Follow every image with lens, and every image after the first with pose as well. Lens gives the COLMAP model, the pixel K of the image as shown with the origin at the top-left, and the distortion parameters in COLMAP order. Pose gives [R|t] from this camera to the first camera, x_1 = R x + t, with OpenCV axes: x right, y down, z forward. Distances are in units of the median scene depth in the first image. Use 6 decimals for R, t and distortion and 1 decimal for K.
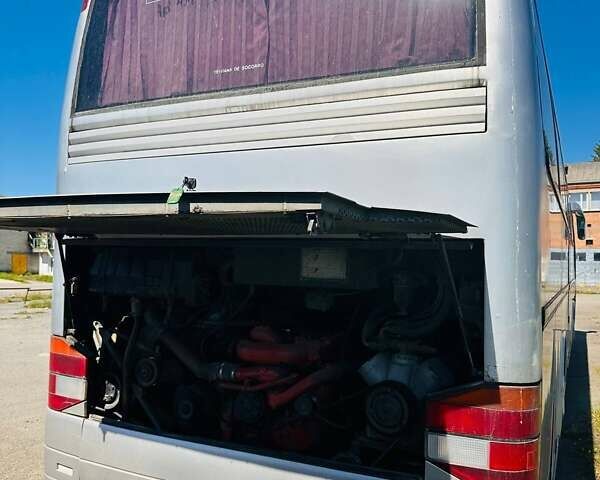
lens RADIAL K [[494.4, 0, 300.0], [0, 494.4, 240.0], [0, 0, 1]] dist [0.004970, -0.002230]
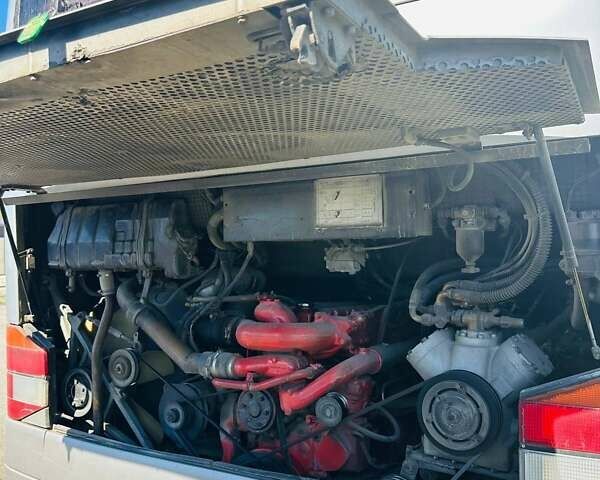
lens RADIAL K [[494.4, 0, 300.0], [0, 494.4, 240.0], [0, 0, 1]] dist [0.004970, -0.002230]
pose [[0.996483, -0.048969, -0.067993, 0.022406], [0.050826, 0.998373, 0.025854, 0.069635], [0.066616, -0.029219, 0.997351, 0.281740]]
